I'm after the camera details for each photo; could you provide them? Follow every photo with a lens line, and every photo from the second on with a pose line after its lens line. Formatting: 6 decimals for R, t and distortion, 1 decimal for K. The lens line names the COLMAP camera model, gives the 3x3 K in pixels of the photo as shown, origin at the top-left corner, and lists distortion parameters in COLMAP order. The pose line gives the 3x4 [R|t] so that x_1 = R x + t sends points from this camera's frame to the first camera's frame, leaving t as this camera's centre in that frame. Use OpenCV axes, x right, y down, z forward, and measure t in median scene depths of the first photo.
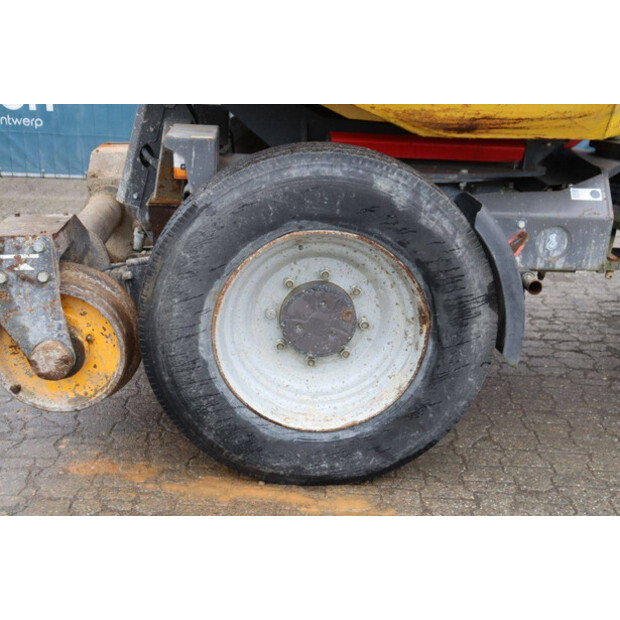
lens RADIAL K [[789.1, 0, 323.7], [0, 789.1, 294.0], [0, 0, 1]] dist [0.020980, 0.000000]
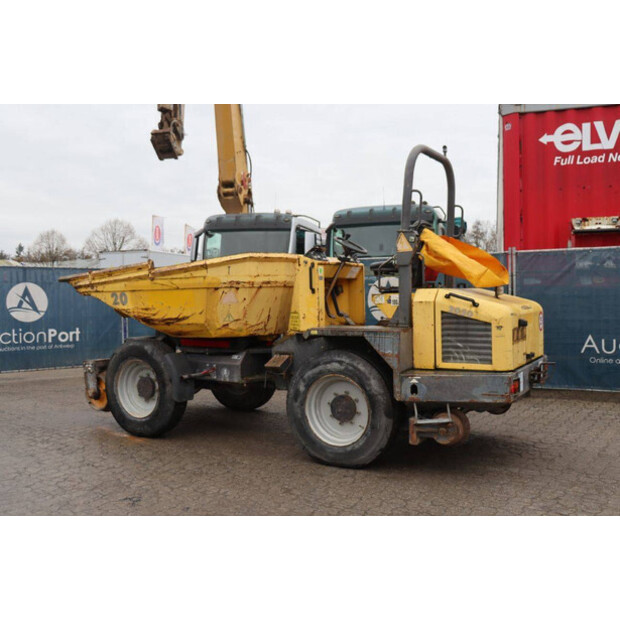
lens RADIAL K [[633.5, 0, 300.7], [0, 633.5, 308.7], [0, 0, 1]] dist [-0.053432, 0.000000]
pose [[0.805928, -0.039588, -0.590688, 2.269549], [-0.144748, 0.954302, -0.261450, 0.340407], [0.574045, 0.296211, 0.763368, -0.881620]]
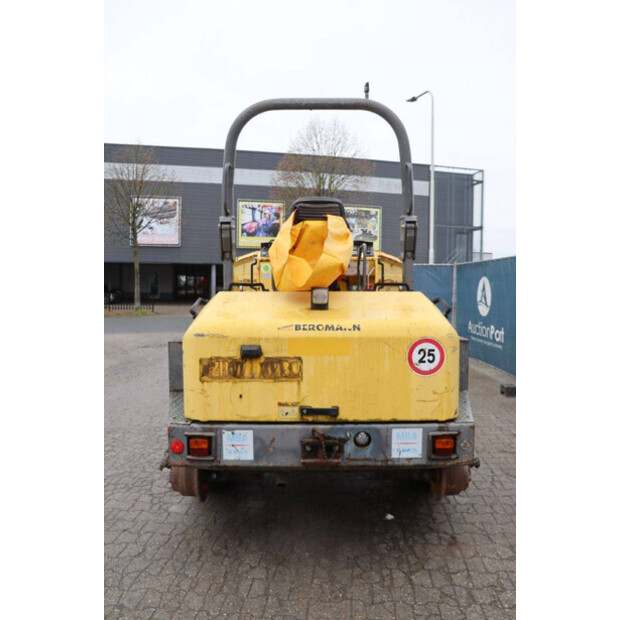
lens RADIAL K [[510.1, 0, 308.6], [0, 510.1, 310.9], [0, 0, 1]] dist [-0.144990, 0.068111]
pose [[-0.089688, 0.005377, -0.995955, 2.657605], [-0.328441, 0.943888, 0.034673, -0.456910], [0.940256, 0.330223, -0.082890, 1.428299]]
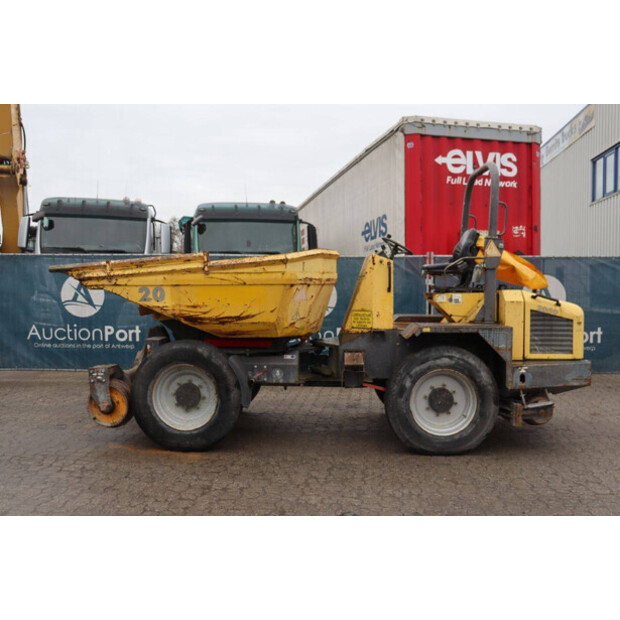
lens RADIAL K [[614.8, 0, 313.9], [0, 614.8, 310.8], [0, 0, 1]] dist [-0.050275, 0.000000]
pose [[0.993929, -0.033080, -0.104935, 0.762637], [0.001658, 0.958128, -0.286336, 0.411943], [0.110013, 0.284424, 0.952366, -1.364585]]
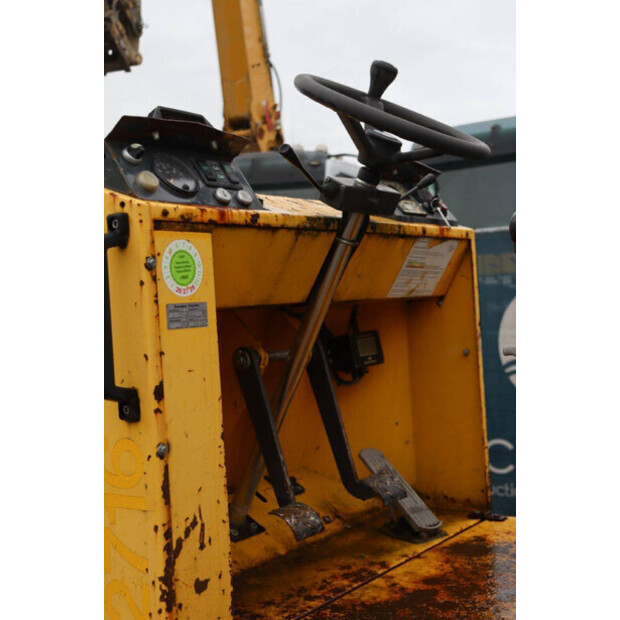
lens RADIAL K [[862.1, 0, 309.6], [0, 862.1, 311.3], [0, 0, 1]] dist [0.102160, 0.000000]
pose [[0.739990, -0.071279, -0.668830, 1.239270], [-0.141892, 0.955449, -0.258813, -0.335184], [0.657481, 0.286420, 0.696909, 0.763874]]
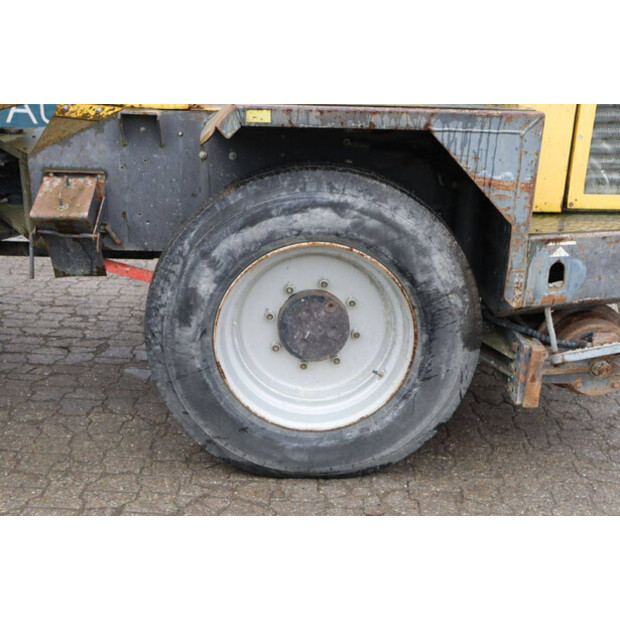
lens RADIAL K [[789.1, 0, 311.1], [0, 789.1, 307.6], [0, 0, 1]] dist [0.020980, 0.000000]
pose [[0.998861, 0.004411, -0.047516, 1.044682], [-0.004362, 0.999990, 0.001134, 0.029821], [0.047521, -0.000925, 0.998870, 0.030428]]
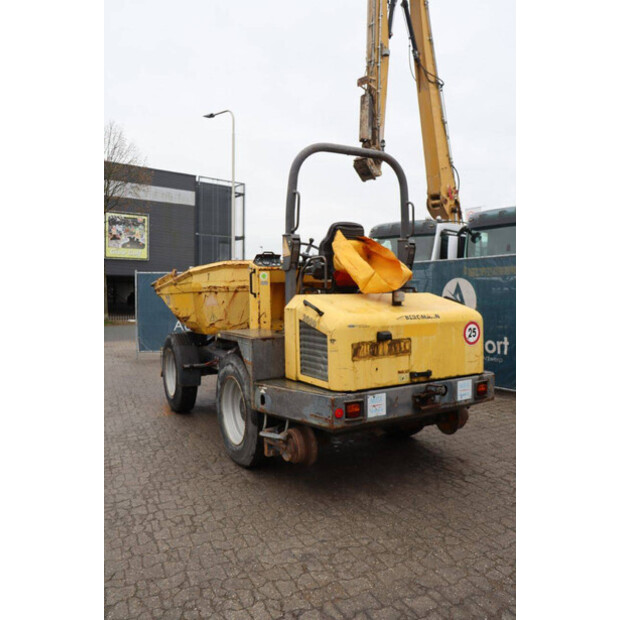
lens RADIAL K [[510.1, 0, 304.9], [0, 510.1, 313.3], [0, 0, 1]] dist [-0.144990, 0.068111]
pose [[0.399505, -0.010875, -0.916666, 2.881303], [-0.267379, 0.955071, -0.127861, -0.106942], [0.876872, 0.296178, 0.378648, 0.456715]]
